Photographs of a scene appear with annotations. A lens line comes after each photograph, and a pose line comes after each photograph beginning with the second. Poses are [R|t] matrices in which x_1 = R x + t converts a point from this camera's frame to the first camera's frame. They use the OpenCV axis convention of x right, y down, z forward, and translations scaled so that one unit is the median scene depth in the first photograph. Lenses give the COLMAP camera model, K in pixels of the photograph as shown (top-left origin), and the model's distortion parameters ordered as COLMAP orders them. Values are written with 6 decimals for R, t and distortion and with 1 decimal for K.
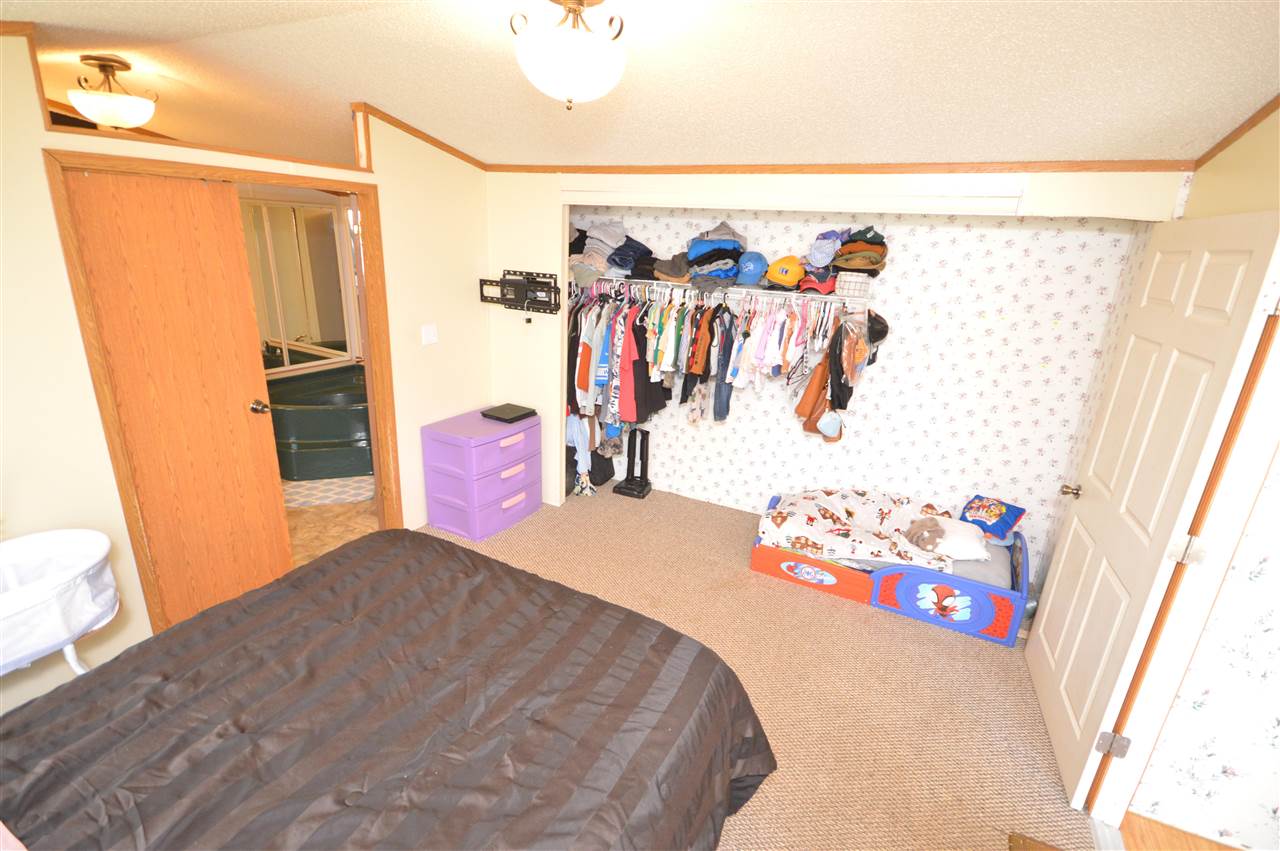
lens RADIAL K [[586.3, 0, 643.0], [0, 586.3, 420.6], [0, 0, 1]] dist [-0.000586, 0.001191]
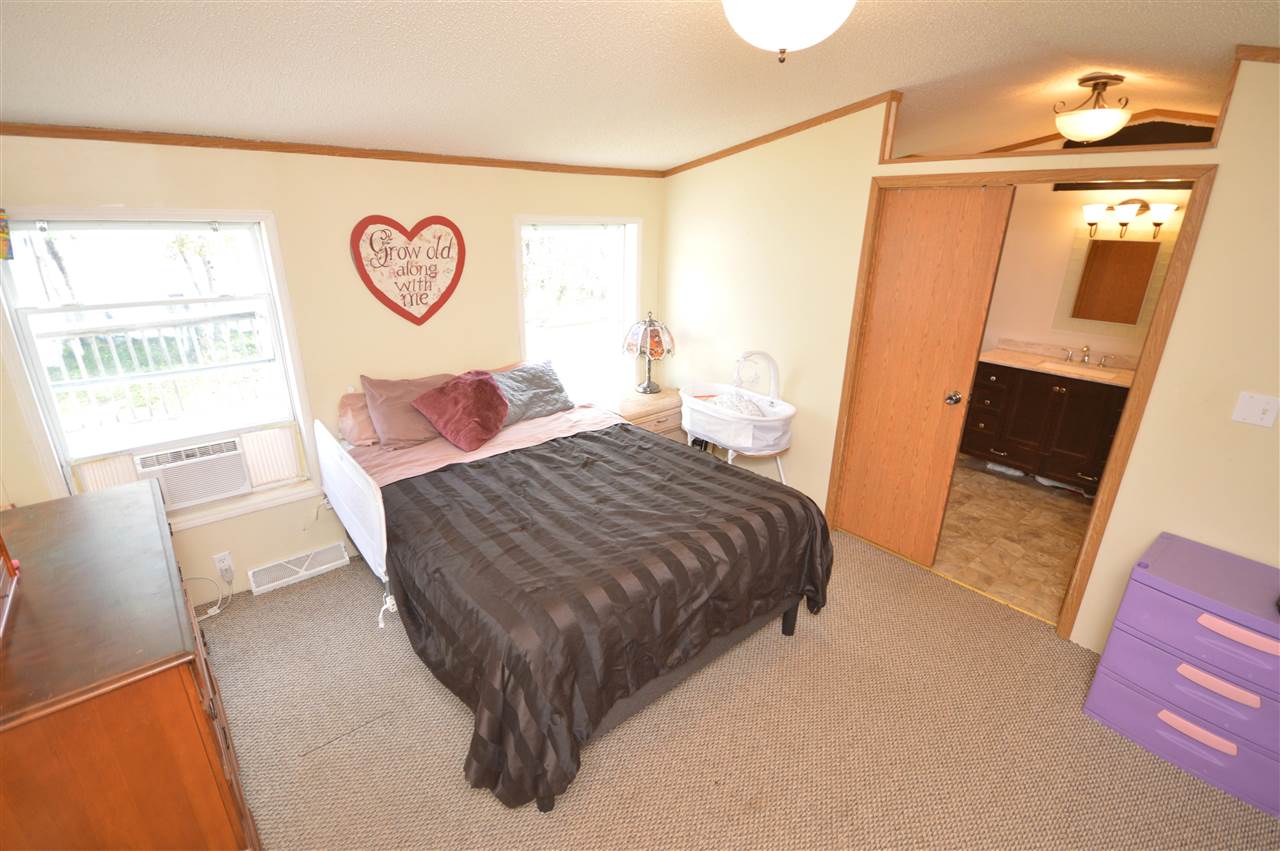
lens RADIAL K [[586.3, 0, 643.0], [0, 586.3, 420.6], [0, 0, 1]] dist [-0.000586, 0.001191]
pose [[-0.373601, 0.259662, -0.890504, 0.414538], [-0.309551, 0.870085, 0.383576, -0.178336], [0.874415, 0.418961, -0.244686, 0.634858]]
